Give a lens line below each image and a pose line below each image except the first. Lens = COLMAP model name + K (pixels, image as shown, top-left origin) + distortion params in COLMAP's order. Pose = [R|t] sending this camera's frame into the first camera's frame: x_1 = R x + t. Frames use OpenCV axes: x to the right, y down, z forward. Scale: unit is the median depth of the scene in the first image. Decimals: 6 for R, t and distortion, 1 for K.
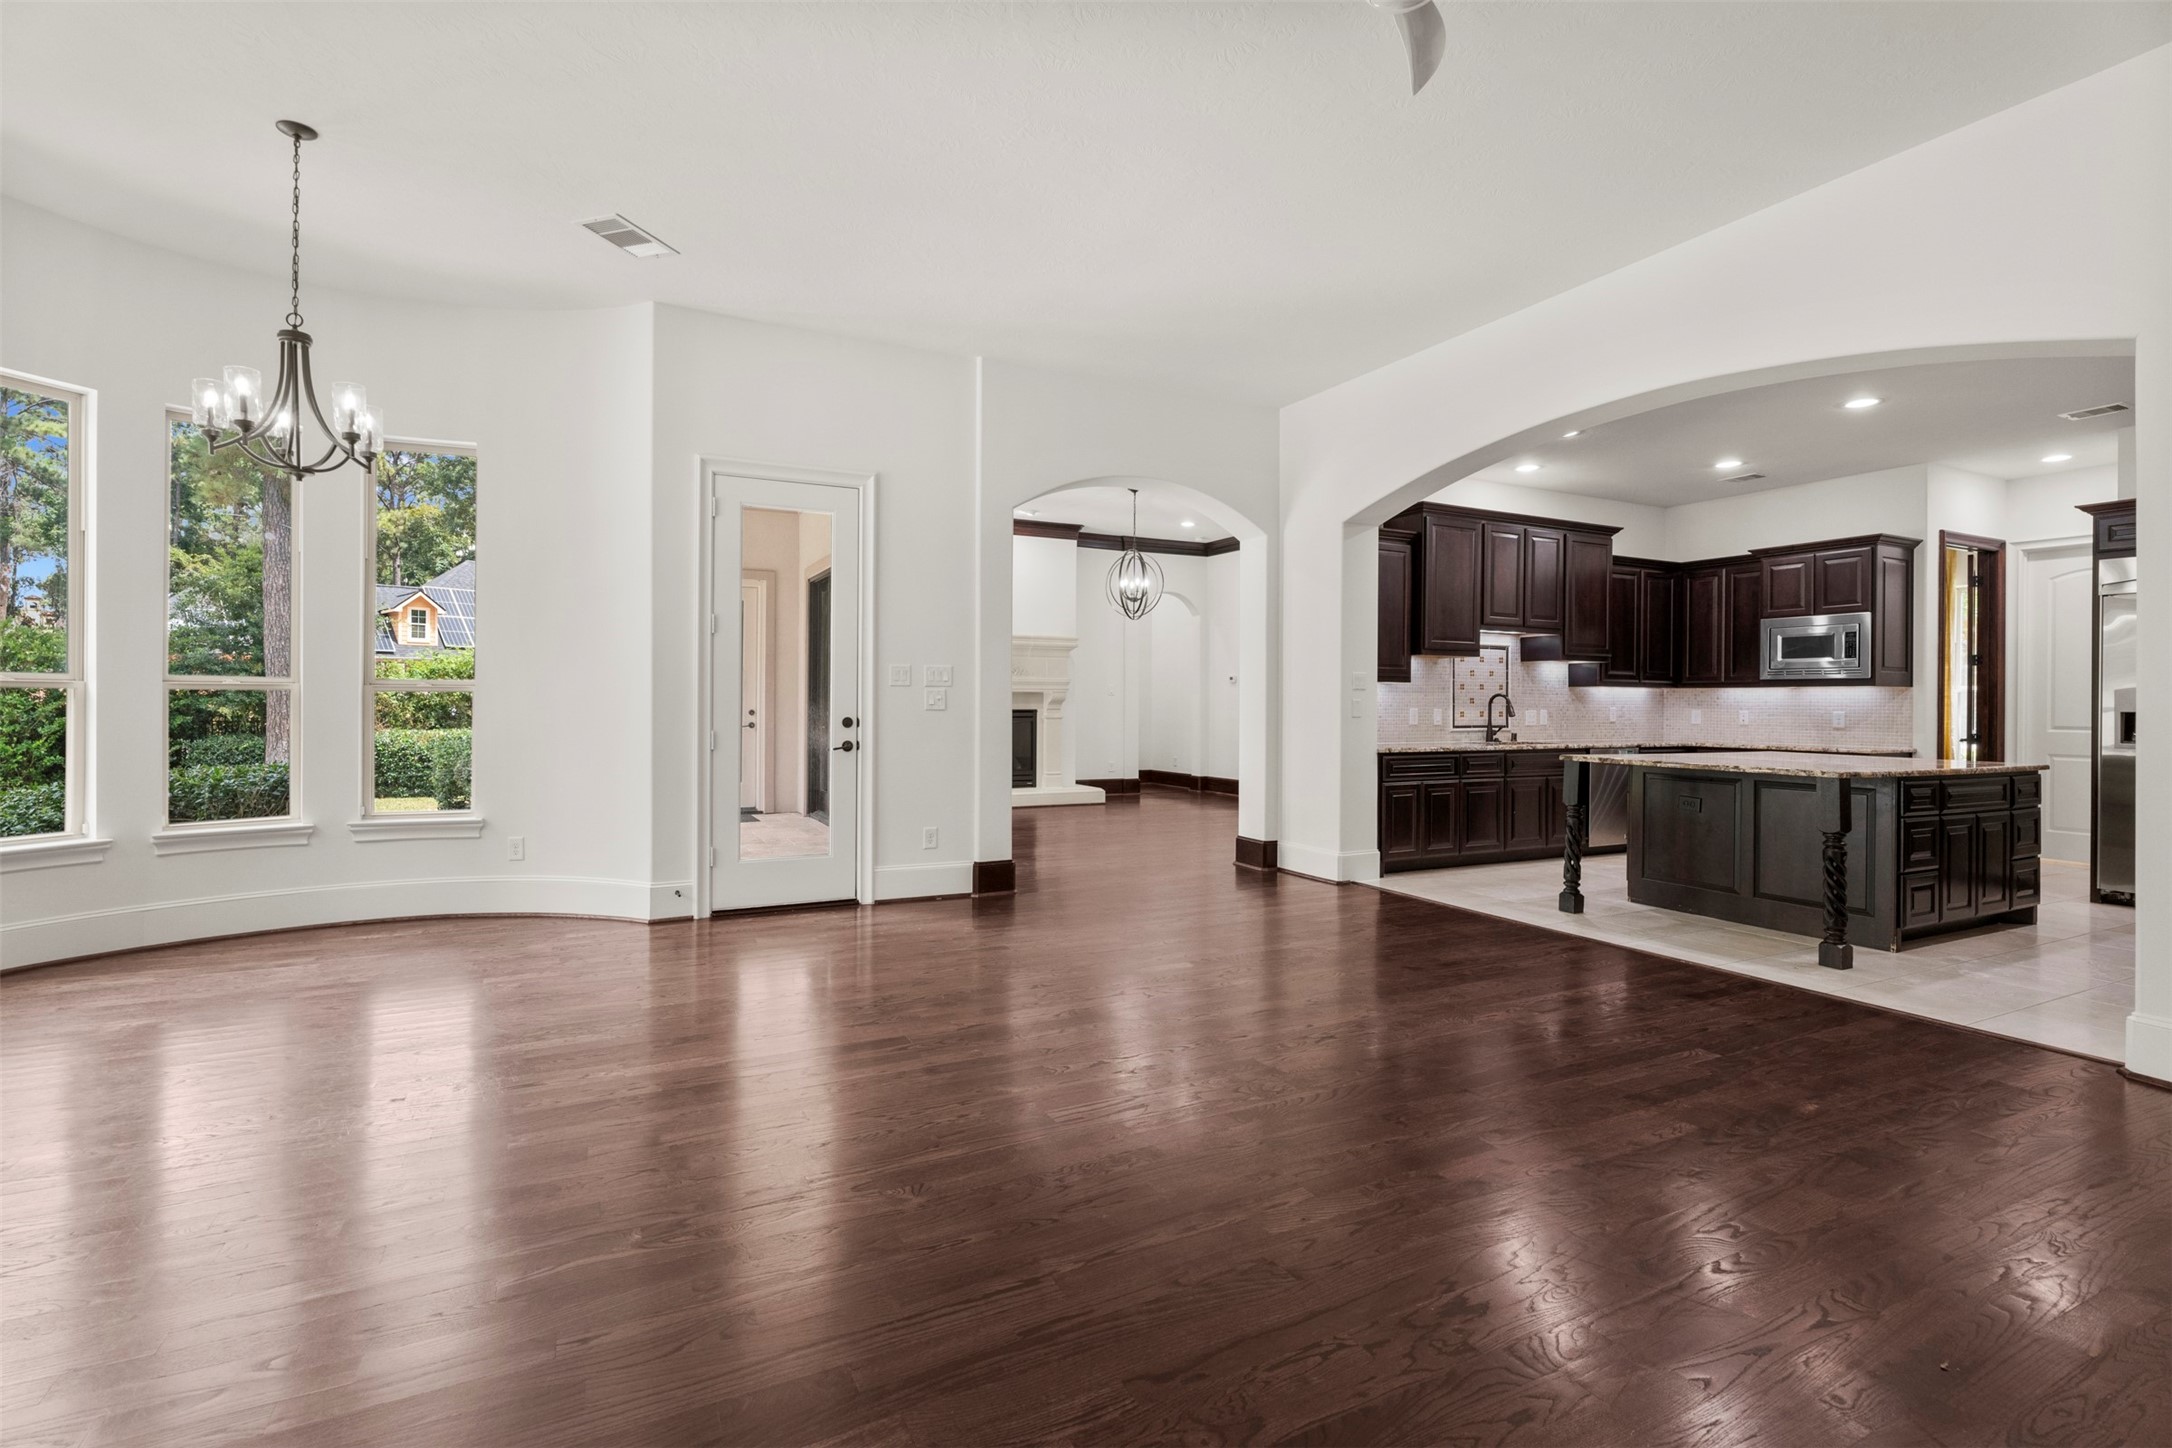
lens RADIAL K [[970.1, 0, 1086.3], [0, 970.1, 706.1], [0, 0, 1]] dist [0.000266, 0.000277]
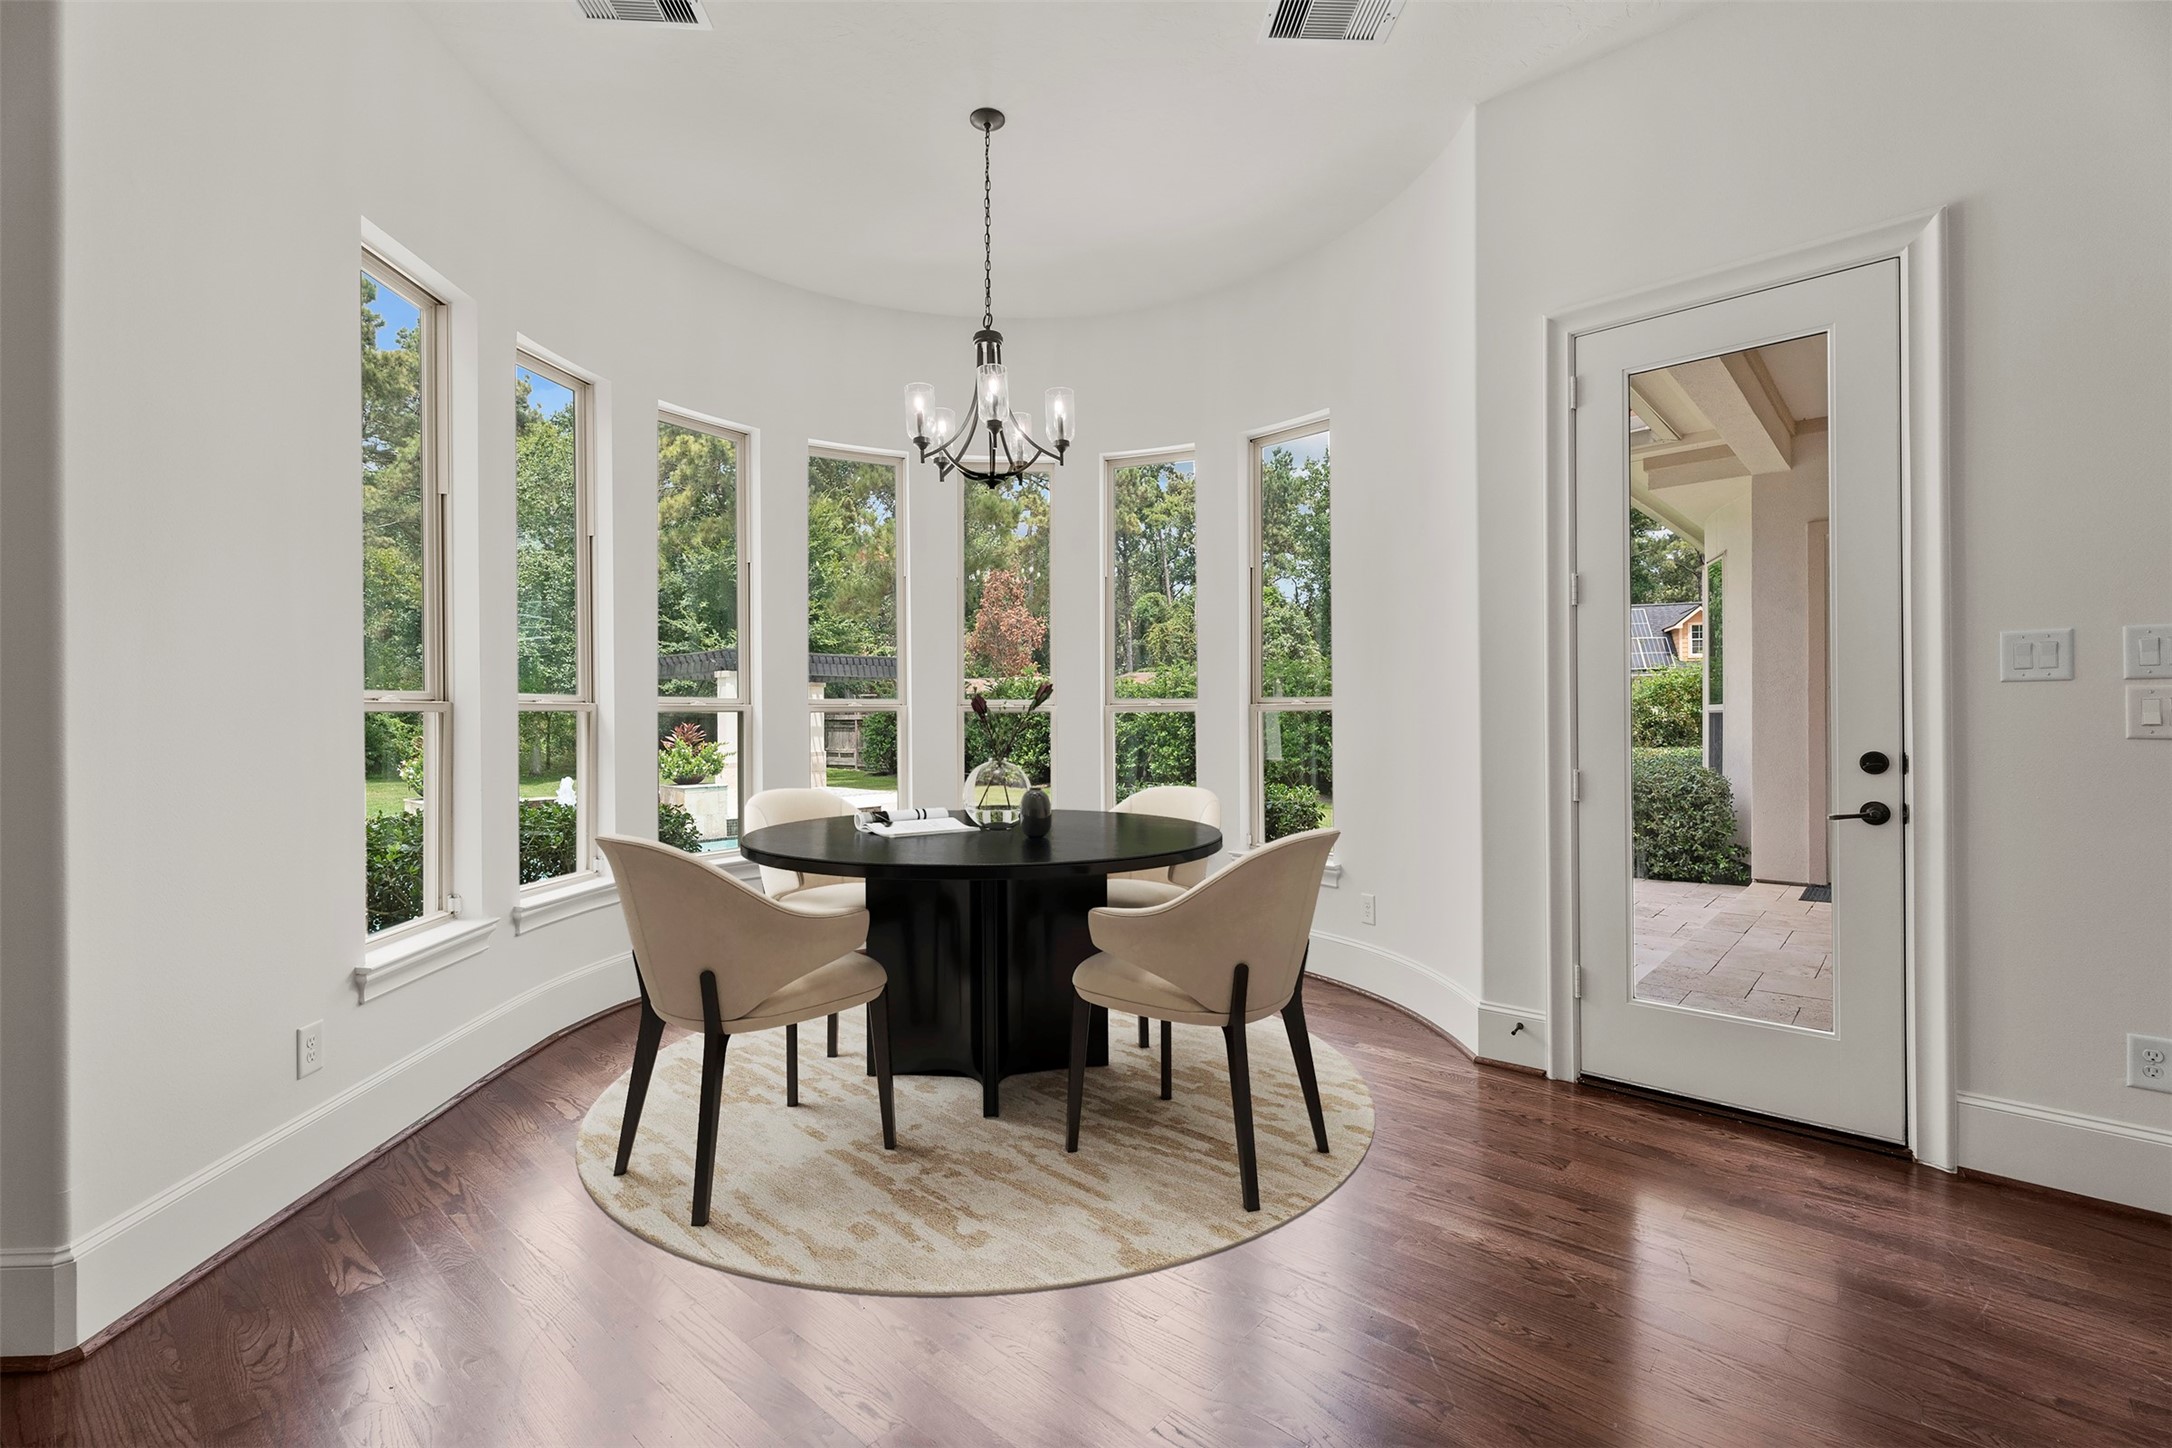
lens RADIAL K [[970.1, 0, 1087.2], [0, 970.1, 710.9], [0, 0, 1]] dist [0.000266, 0.000277]
pose [[0.336830, -0.012400, -0.941484, 0.073683], [-0.000312, 0.999912, -0.013281, -0.002086], [0.941565, 0.004767, 0.336797, 0.520211]]
